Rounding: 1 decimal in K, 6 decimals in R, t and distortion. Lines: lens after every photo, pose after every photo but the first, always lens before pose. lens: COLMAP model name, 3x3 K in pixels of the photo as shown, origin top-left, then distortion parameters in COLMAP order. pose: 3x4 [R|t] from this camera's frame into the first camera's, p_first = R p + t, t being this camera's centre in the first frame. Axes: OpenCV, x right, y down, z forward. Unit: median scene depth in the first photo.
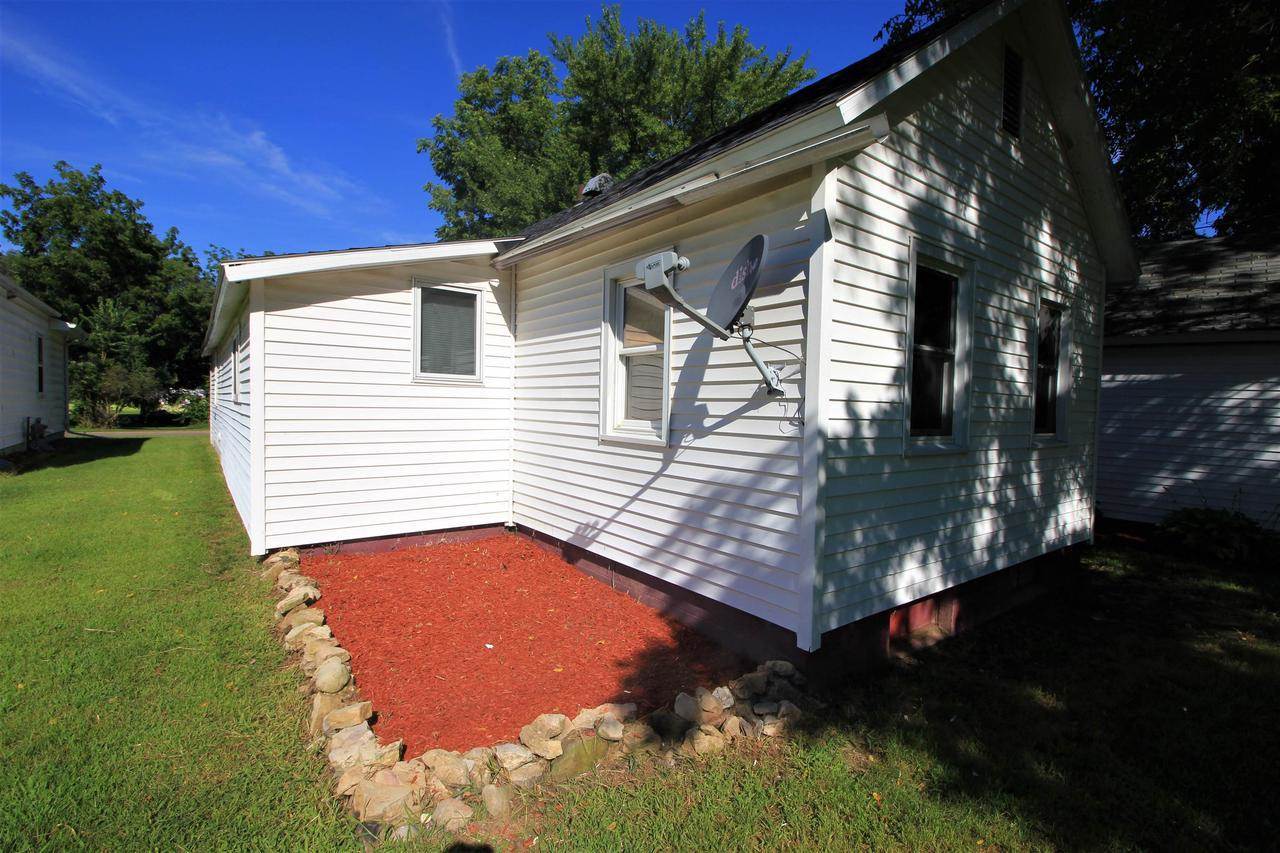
lens RADIAL K [[597.3, 0, 639.9], [0, 597.3, 426.5], [0, 0, 1]] dist [-0.022052, -0.002275]
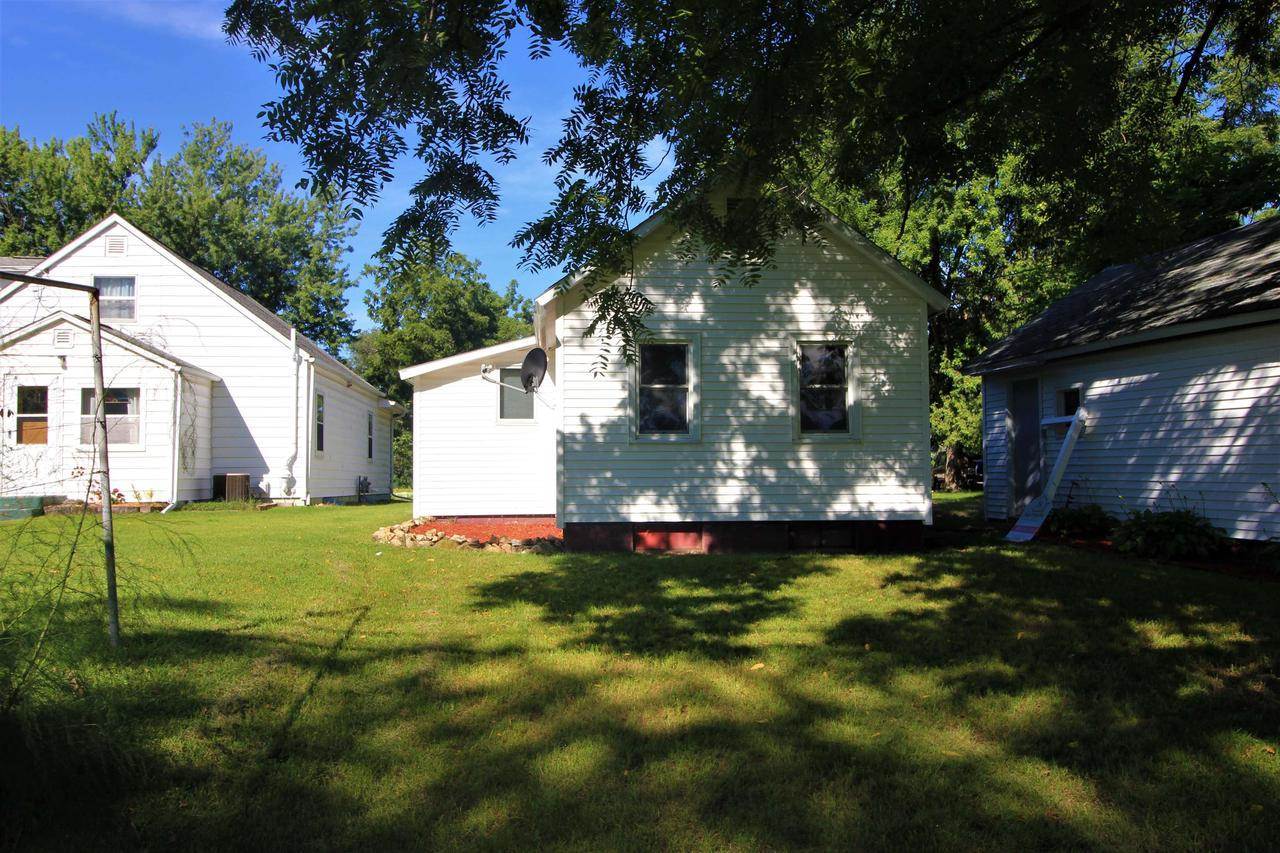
lens RADIAL K [[1023.3, 0, 639.1], [0, 1023.3, 422.6], [0, 0, 1]] dist [-0.000826, 0.003457]
pose [[0.833363, -0.061742, -0.549267, 1.204309], [0.006982, 0.994838, -0.101235, 0.166997], [0.552682, 0.080530, 0.829492, -0.921134]]
